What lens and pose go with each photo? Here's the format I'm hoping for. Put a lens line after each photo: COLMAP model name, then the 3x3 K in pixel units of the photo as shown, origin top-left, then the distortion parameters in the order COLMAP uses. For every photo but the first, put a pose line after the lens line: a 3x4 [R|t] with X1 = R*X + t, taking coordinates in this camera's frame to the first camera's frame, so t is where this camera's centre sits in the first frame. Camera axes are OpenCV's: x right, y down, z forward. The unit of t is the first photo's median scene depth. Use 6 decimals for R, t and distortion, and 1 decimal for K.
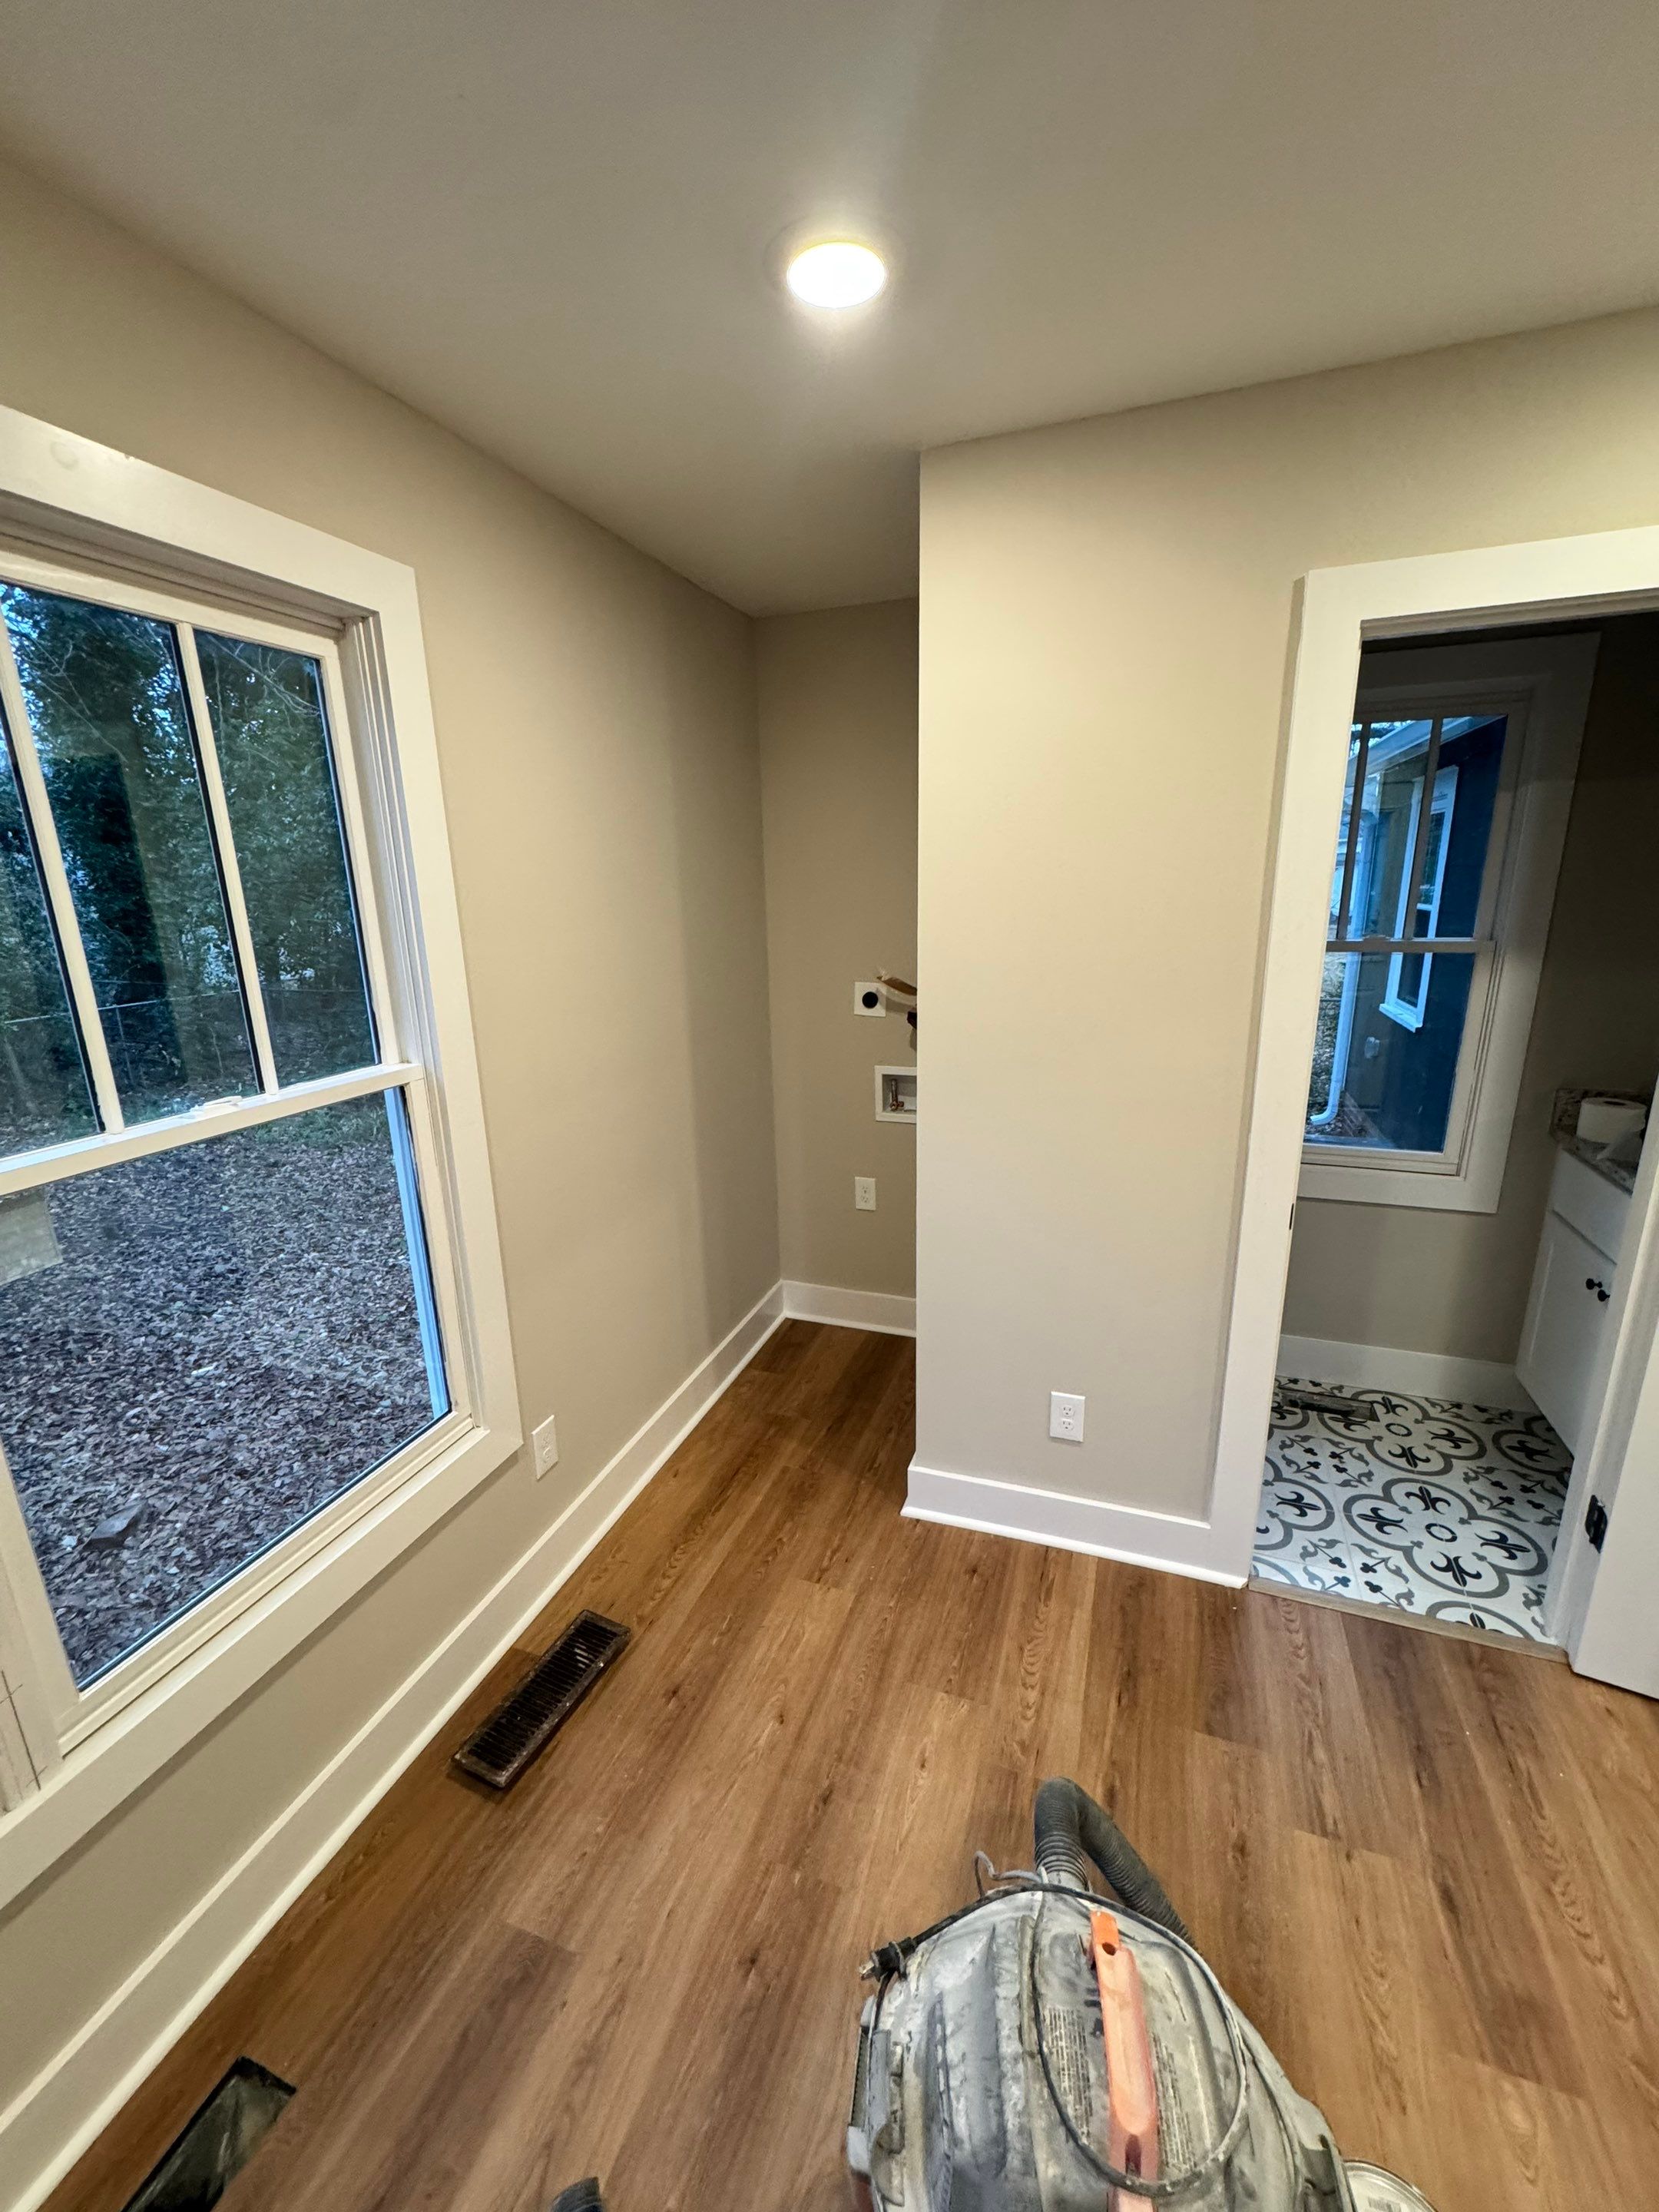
lens RADIAL K [[876.2, 0, 823.9], [0, 876.2, 1098.9], [0, 0, 1]] dist [0.000874, 0.000246]
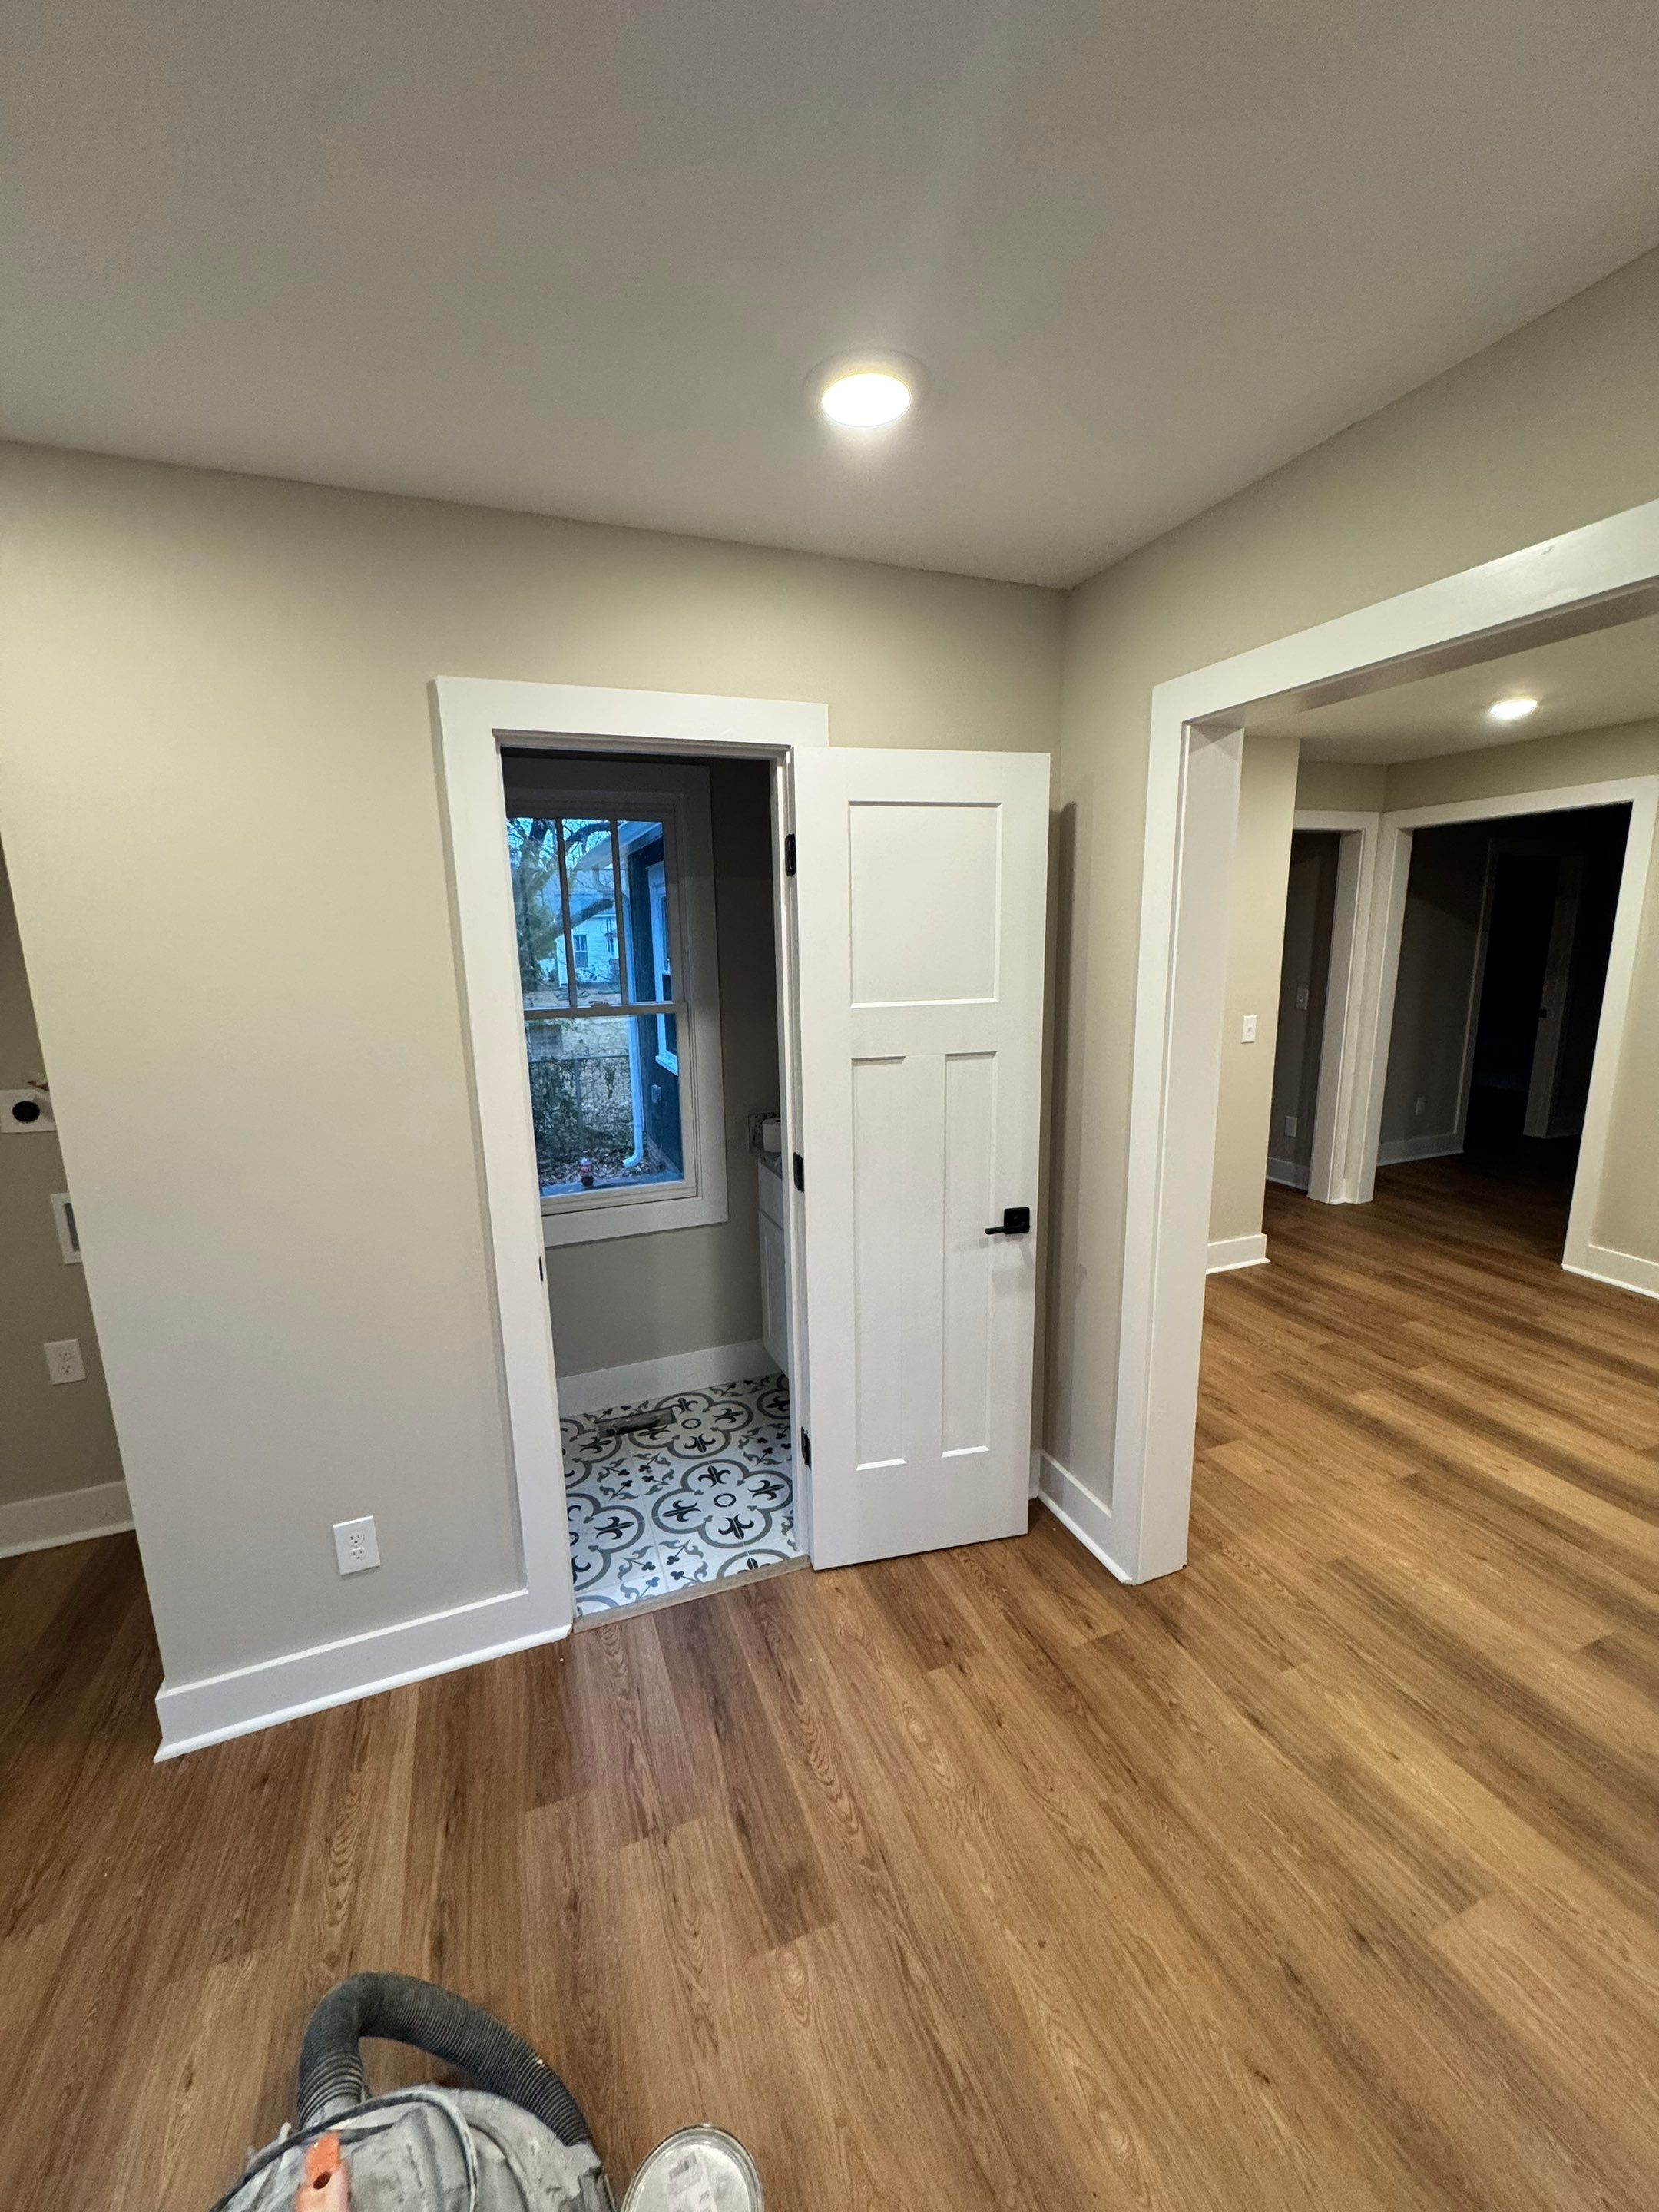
lens RADIAL K [[876.2, 0, 822.5], [0, 876.2, 1099.0], [0, 0, 1]] dist [0.000874, 0.000246]
pose [[0.751282, -0.114188, 0.650028, 0.109706], [0.163263, 0.986462, -0.015406, 0.003526], [-0.639469, 0.117699, 0.759754, -0.044067]]
